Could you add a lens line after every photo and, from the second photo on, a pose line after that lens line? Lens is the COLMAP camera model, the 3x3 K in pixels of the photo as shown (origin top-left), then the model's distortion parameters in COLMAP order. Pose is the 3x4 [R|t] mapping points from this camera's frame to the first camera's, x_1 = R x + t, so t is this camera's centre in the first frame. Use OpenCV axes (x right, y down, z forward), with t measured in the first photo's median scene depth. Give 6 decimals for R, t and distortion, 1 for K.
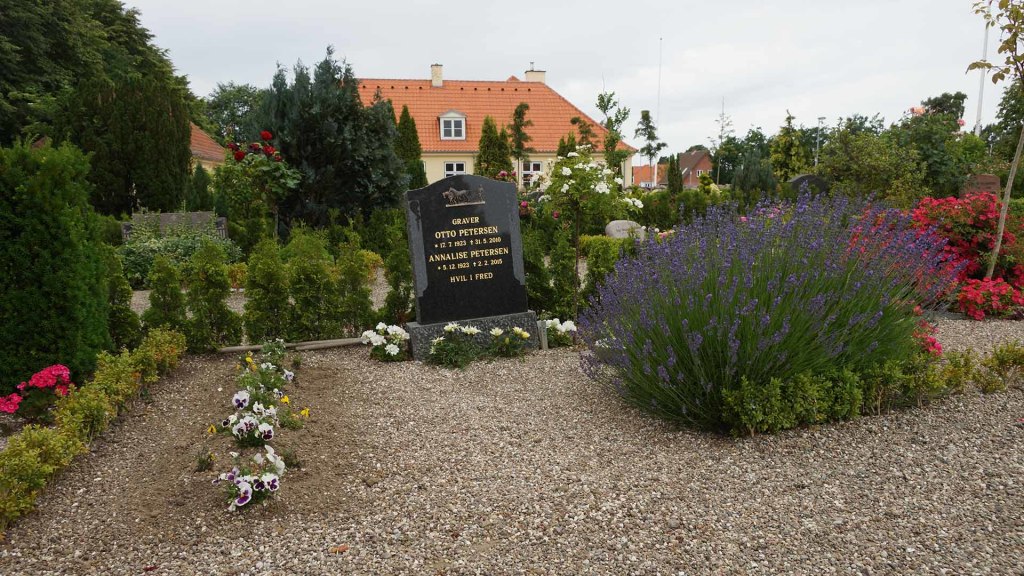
lens RADIAL K [[698.8, 0, 512.0], [0, 698.8, 288.0], [0, 0, 1]] dist [-0.019729, 0.028010]
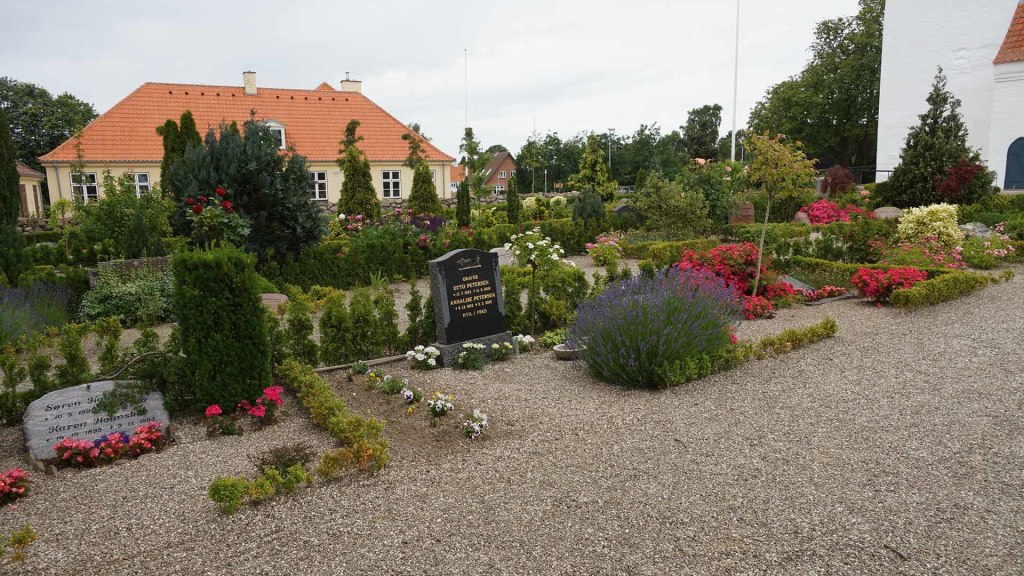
lens RADIAL K [[698.8, 0, 512.0], [0, 698.8, 288.0], [0, 0, 1]] dist [-0.019729, 0.028010]
pose [[0.960853, -0.049362, 0.272624, -0.405583], [0.048297, 0.998777, 0.010618, -0.084441], [-0.272815, 0.002965, 0.962062, -0.557523]]
